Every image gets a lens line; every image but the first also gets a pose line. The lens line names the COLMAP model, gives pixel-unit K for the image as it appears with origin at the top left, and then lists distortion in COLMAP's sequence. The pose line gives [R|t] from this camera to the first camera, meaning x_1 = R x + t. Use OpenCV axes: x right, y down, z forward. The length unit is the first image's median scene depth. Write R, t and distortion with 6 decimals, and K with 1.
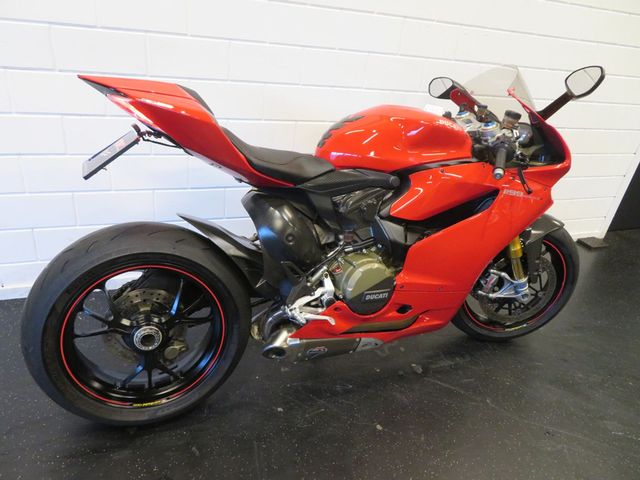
lens RADIAL K [[455.3, 0, 320.0], [0, 455.3, 240.0], [0, 0, 1]] dist [-0.010073, 0.006698]
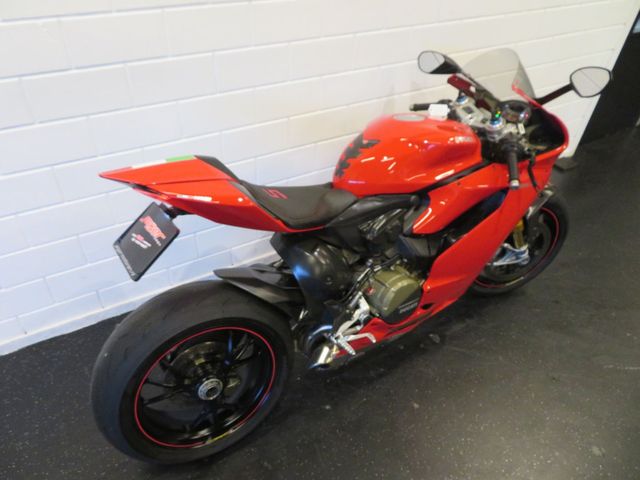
lens RADIAL K [[455.3, 0, 320.0], [0, 455.3, 240.0], [0, 0, 1]] dist [-0.010073, 0.006698]
pose [[0.984551, -0.158076, 0.075310, -0.137028], [0.137638, 0.964543, 0.225192, -0.300649], [-0.108237, -0.211348, 0.971399, 0.006387]]
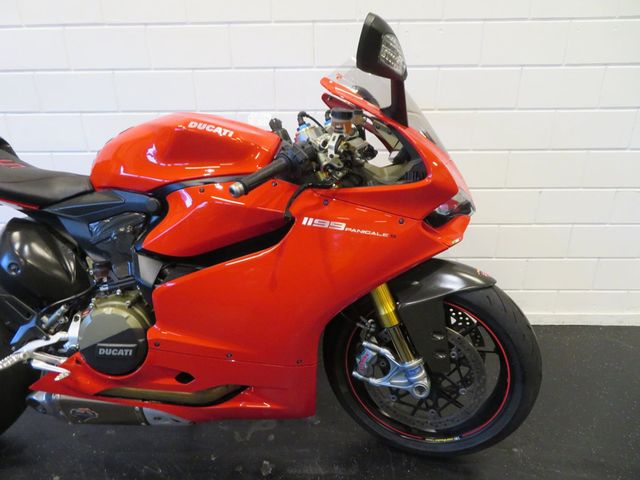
lens RADIAL K [[455.3, 0, 320.0], [0, 455.3, 240.0], [0, 0, 1]] dist [-0.010073, 0.006698]
pose [[0.910545, 0.024085, -0.412708, 0.742435], [-0.079040, 0.990028, -0.116608, -0.000898], [0.405784, 0.138797, 0.903368, 0.418512]]
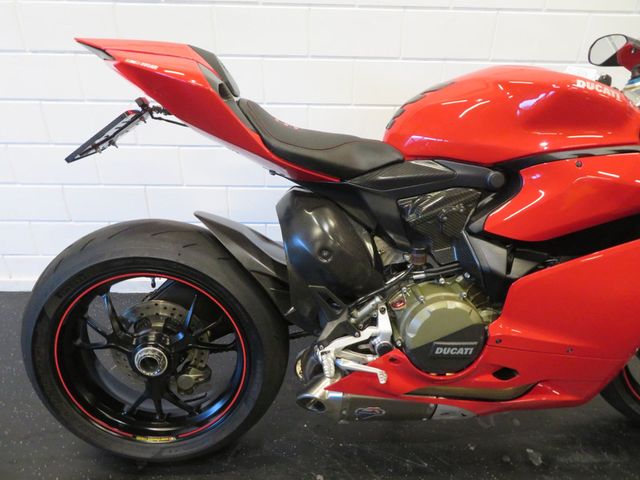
lens RADIAL K [[455.3, 0, 320.0], [0, 455.3, 240.0], [0, 0, 1]] dist [-0.010073, 0.006698]
pose [[0.936672, 0.069782, -0.343184, 0.156224], [-0.077132, 0.996990, -0.007796, -0.017262], [0.341607, 0.033773, 0.939236, 0.300454]]
